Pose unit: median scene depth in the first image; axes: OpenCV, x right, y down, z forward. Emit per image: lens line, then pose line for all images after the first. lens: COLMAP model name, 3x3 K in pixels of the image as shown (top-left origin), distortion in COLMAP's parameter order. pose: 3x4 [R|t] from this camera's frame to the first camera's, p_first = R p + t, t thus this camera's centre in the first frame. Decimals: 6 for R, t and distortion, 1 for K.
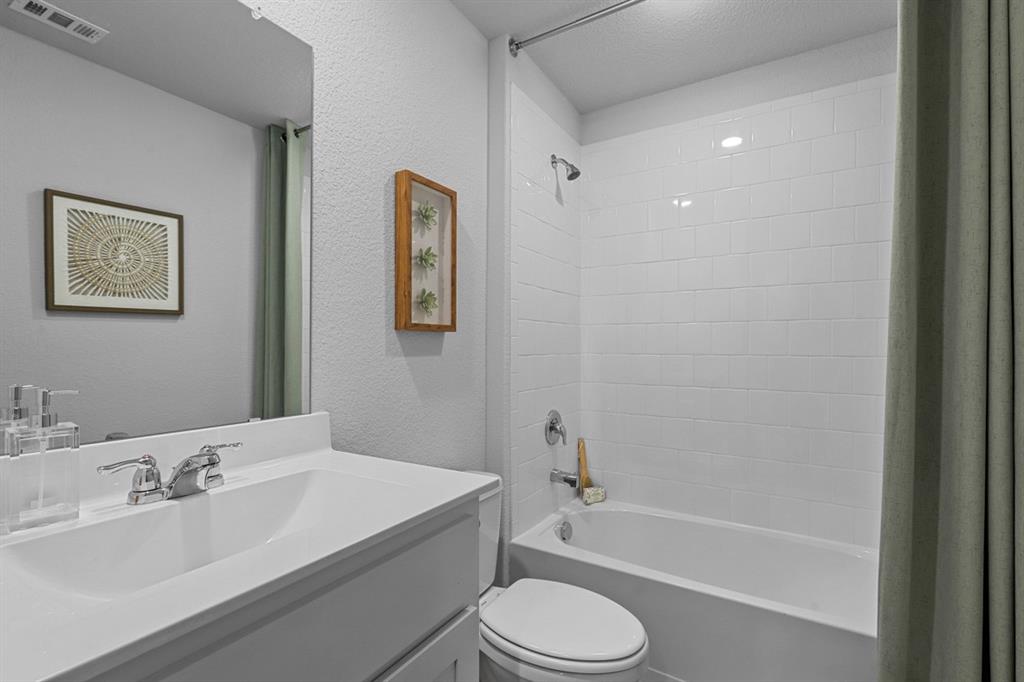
lens RADIAL K [[462.3, 0, 513.7], [0, 462.3, 344.8], [0, 0, 1]] dist [0.001867, -0.001723]
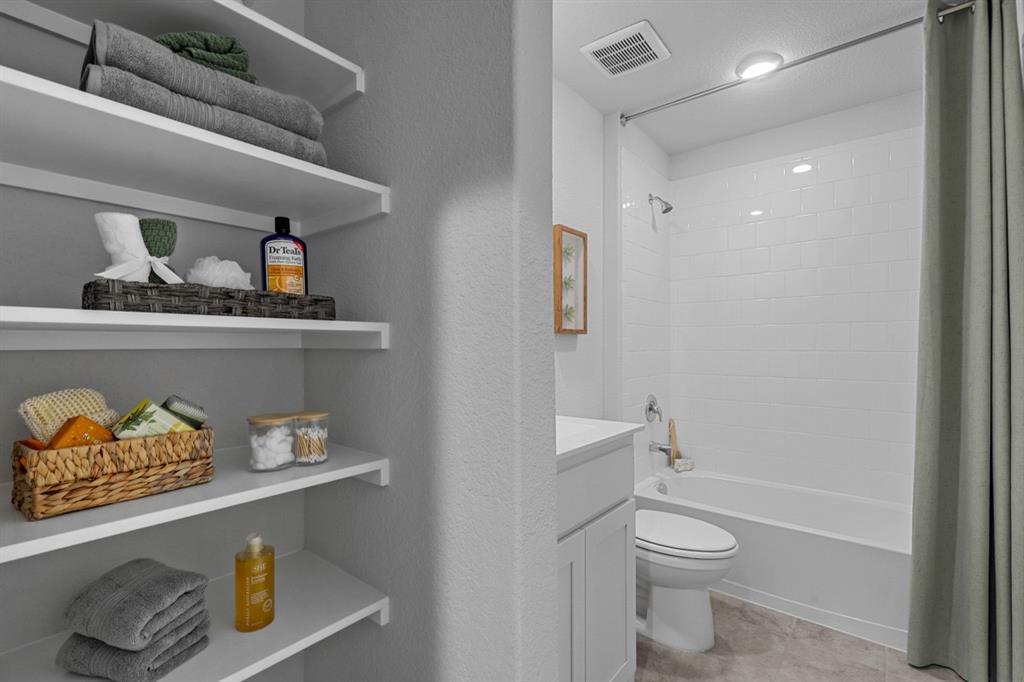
lens RADIAL K [[462.3, 0, 509.6], [0, 462.3, 342.7], [0, 0, 1]] dist [0.001867, -0.001723]
pose [[0.990902, -0.003503, -0.134538, -0.168677], [0.003013, 0.999988, -0.003847, 0.001906], [0.134550, 0.003406, 0.990901, -0.410647]]
